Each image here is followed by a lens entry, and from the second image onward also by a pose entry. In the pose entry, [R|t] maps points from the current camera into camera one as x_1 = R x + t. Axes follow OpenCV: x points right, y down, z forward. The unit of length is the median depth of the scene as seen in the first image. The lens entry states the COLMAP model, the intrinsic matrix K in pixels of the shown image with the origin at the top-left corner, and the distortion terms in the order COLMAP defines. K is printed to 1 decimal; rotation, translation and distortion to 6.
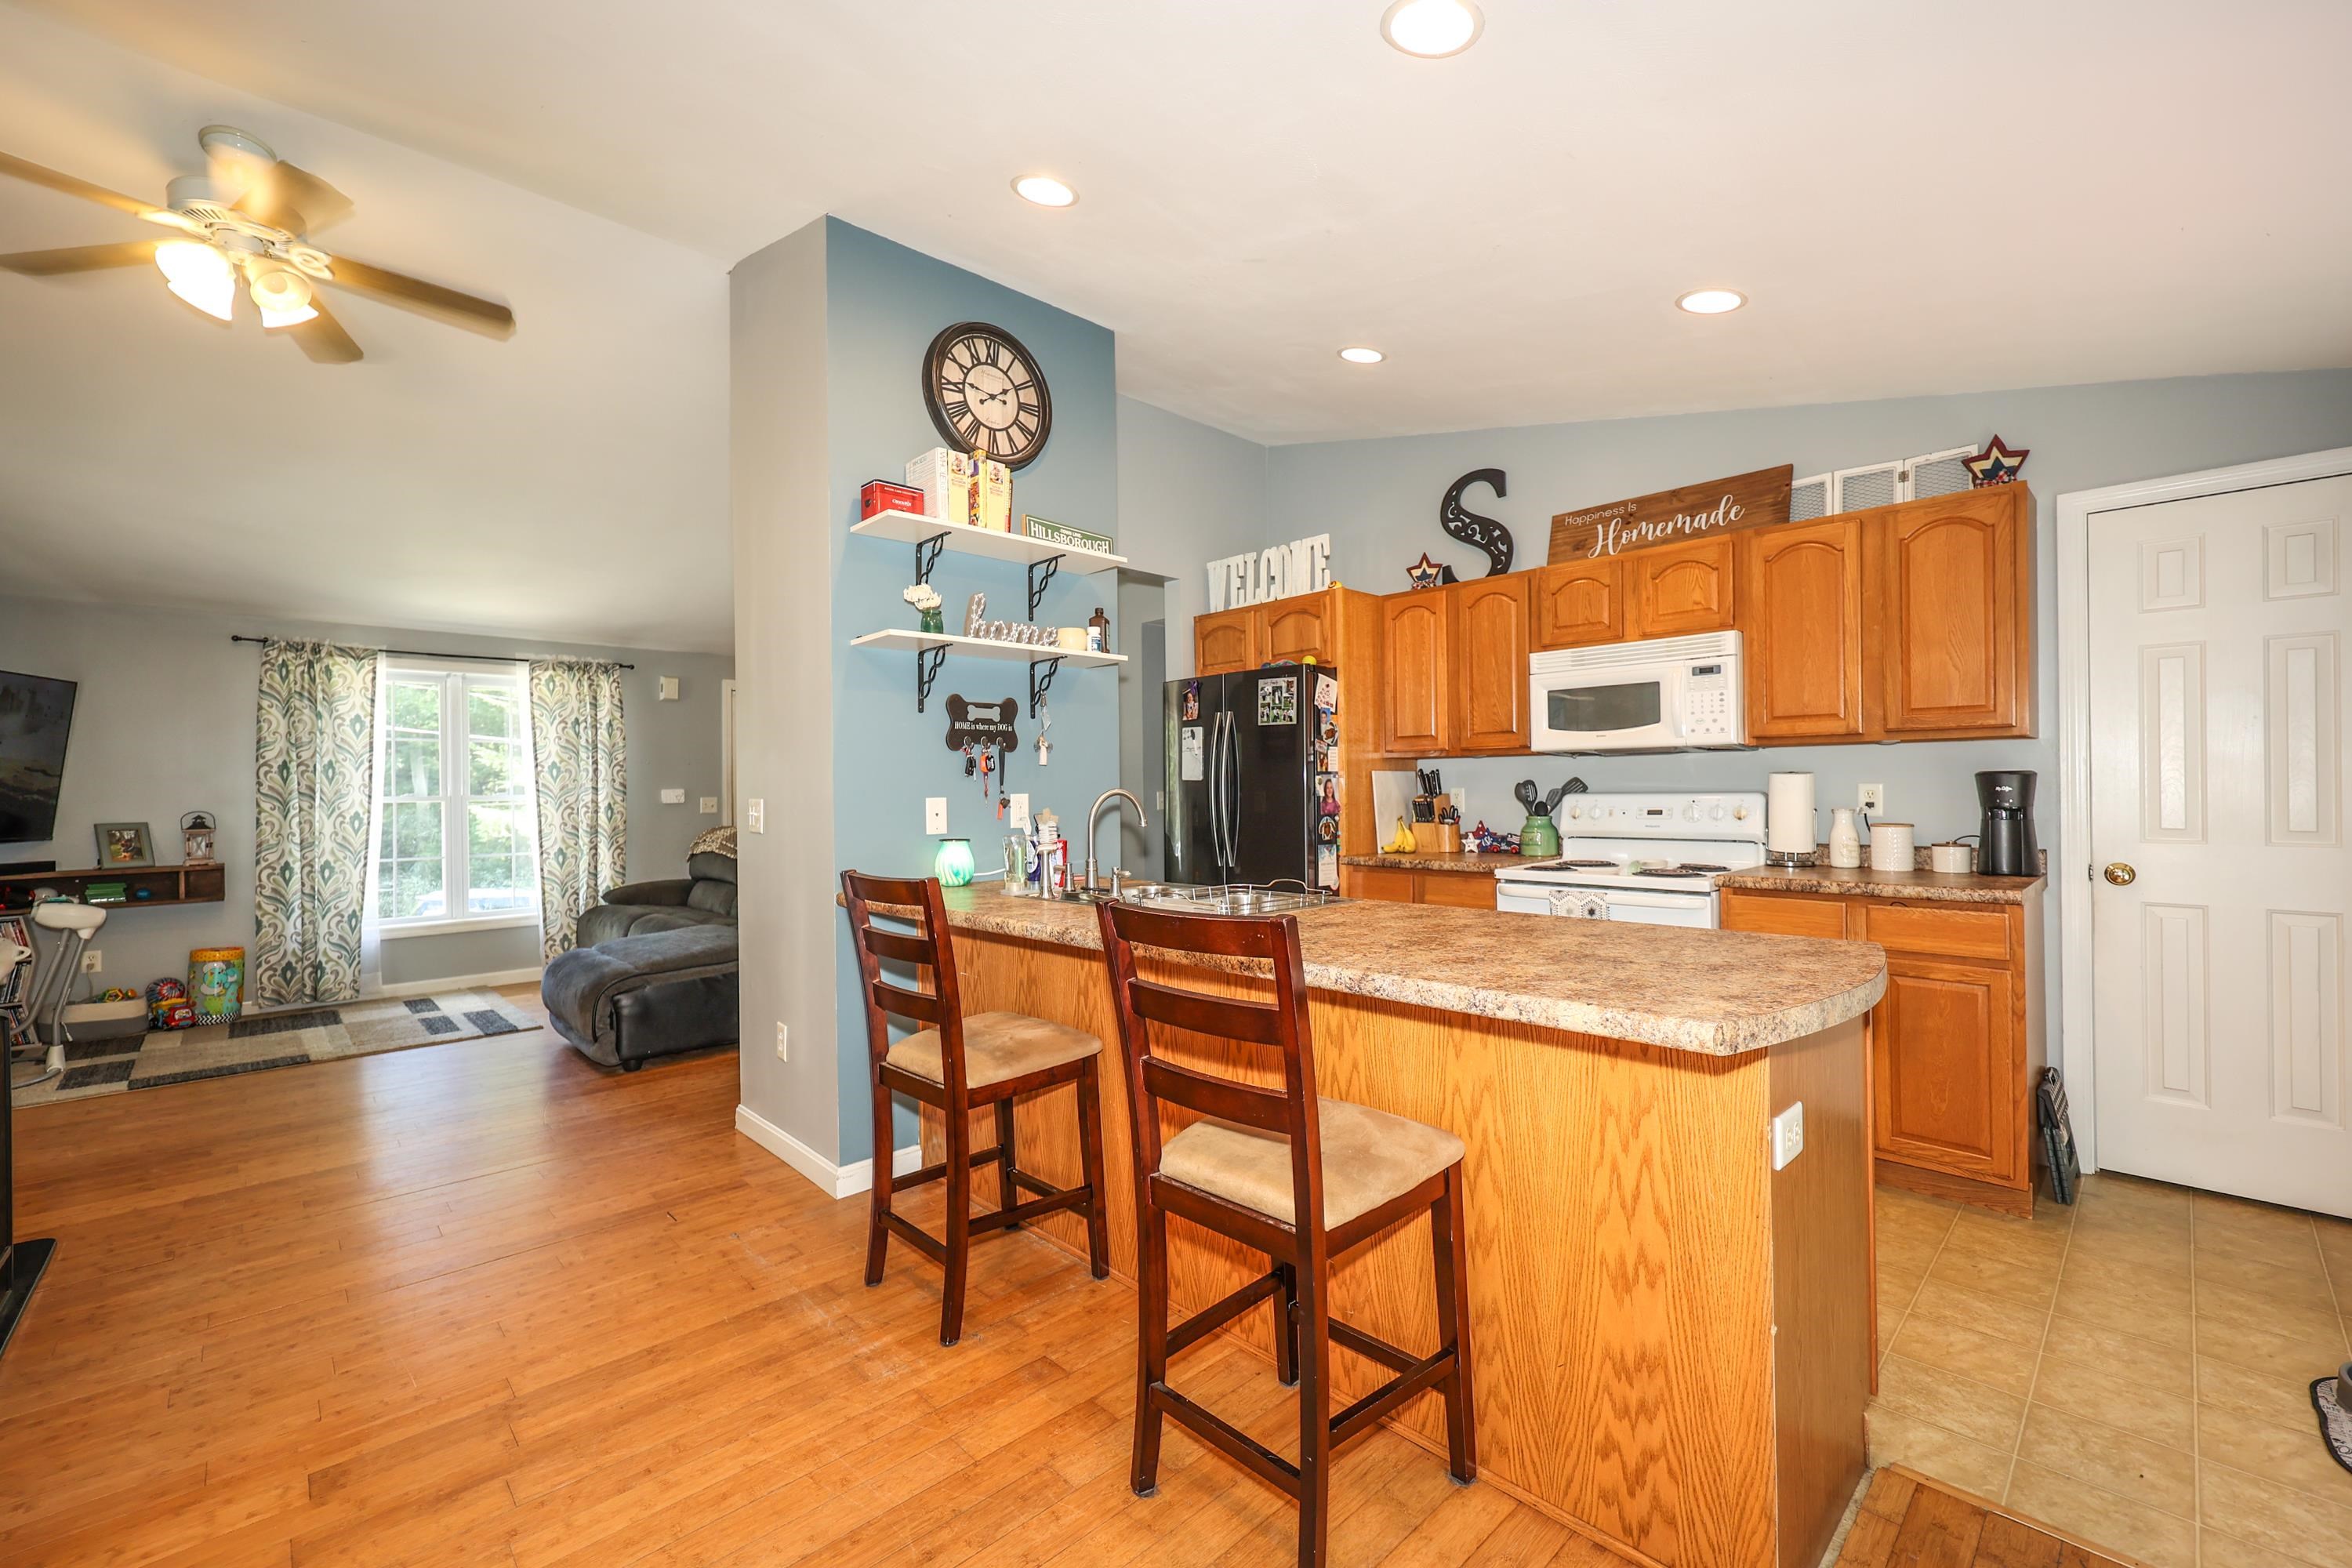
lens RADIAL K [[958.9, 0, 1195.2], [0, 958.9, 777.5], [0, 0, 1]] dist [0.002565, 0.000608]
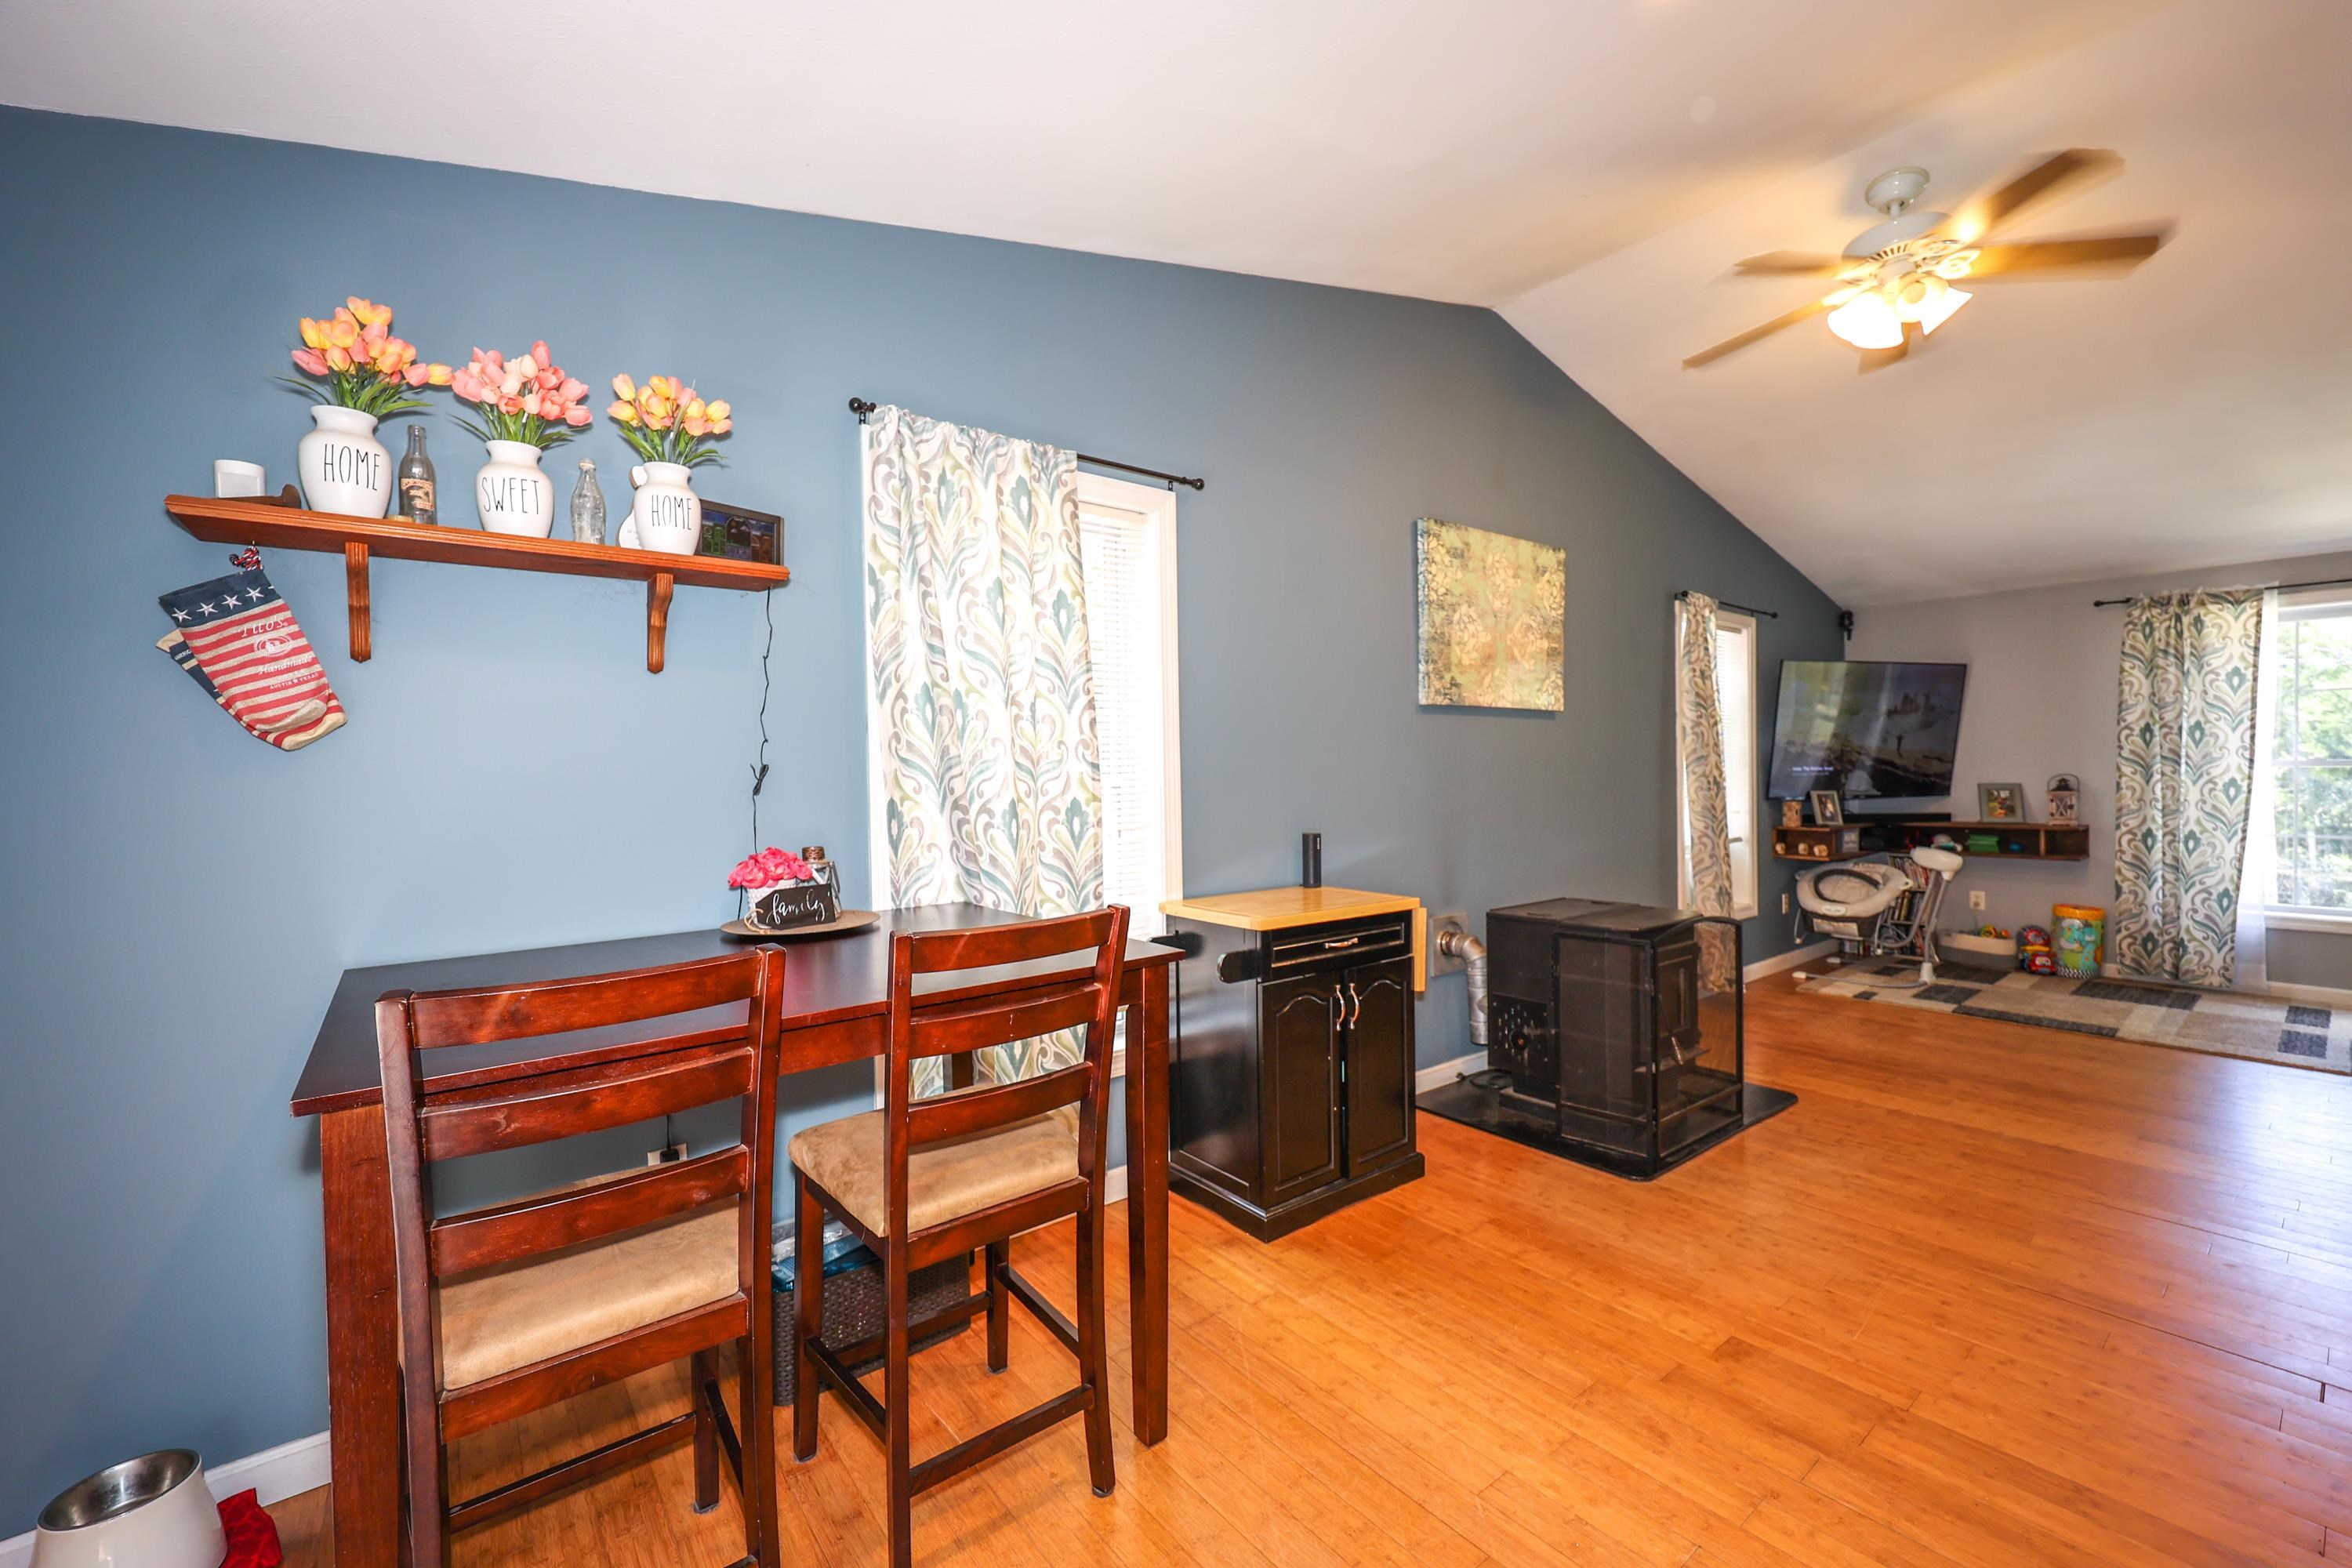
lens RADIAL K [[958.9, 0, 1191.8], [0, 958.9, 781.8], [0, 0, 1]] dist [0.002565, 0.000608]
pose [[-0.098376, 0.025400, -0.994825, 0.108255], [0.025615, 0.999408, 0.022984, -0.005655], [0.994820, -0.023221, -0.098968, 0.151150]]
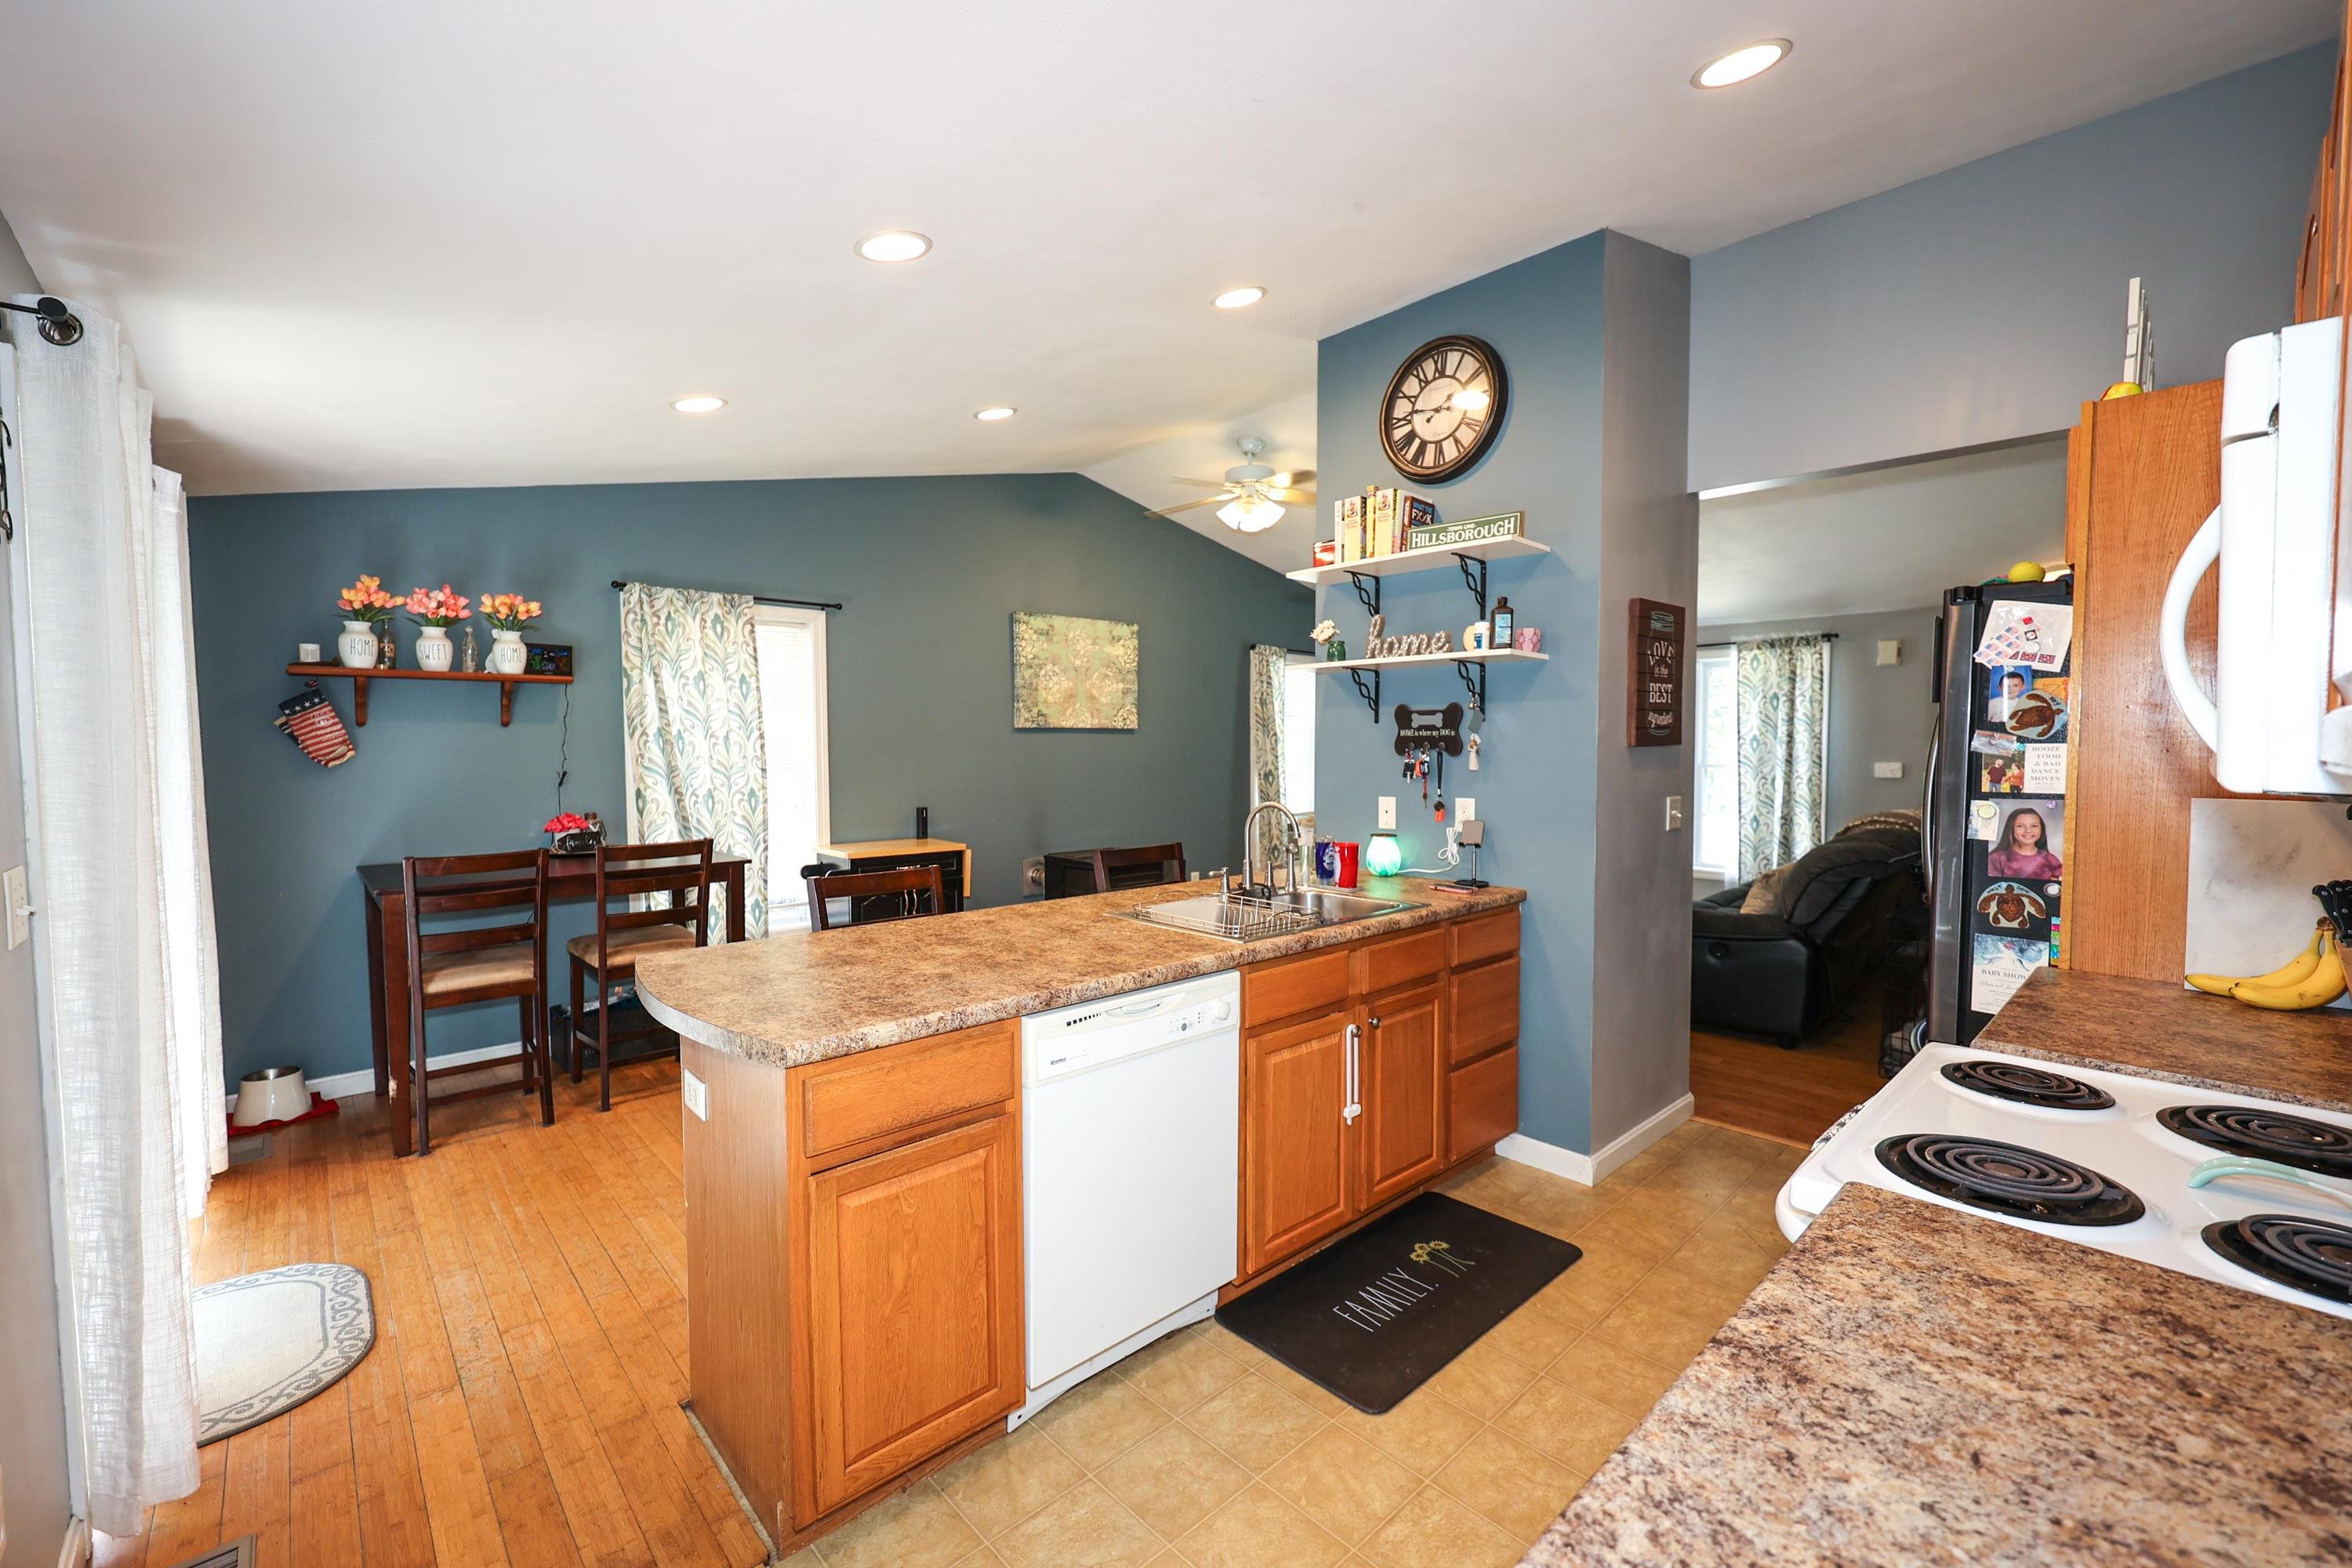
lens RADIAL K [[958.9, 0, 1184.3], [0, 958.9, 789.3], [0, 0, 1]] dist [0.002565, 0.000608]
pose [[-0.016688, 0.061784, -0.997950, 0.575375], [0.013061, 0.998017, 0.061569, -0.040289], [0.999775, -0.012007, -0.017462, 0.508101]]
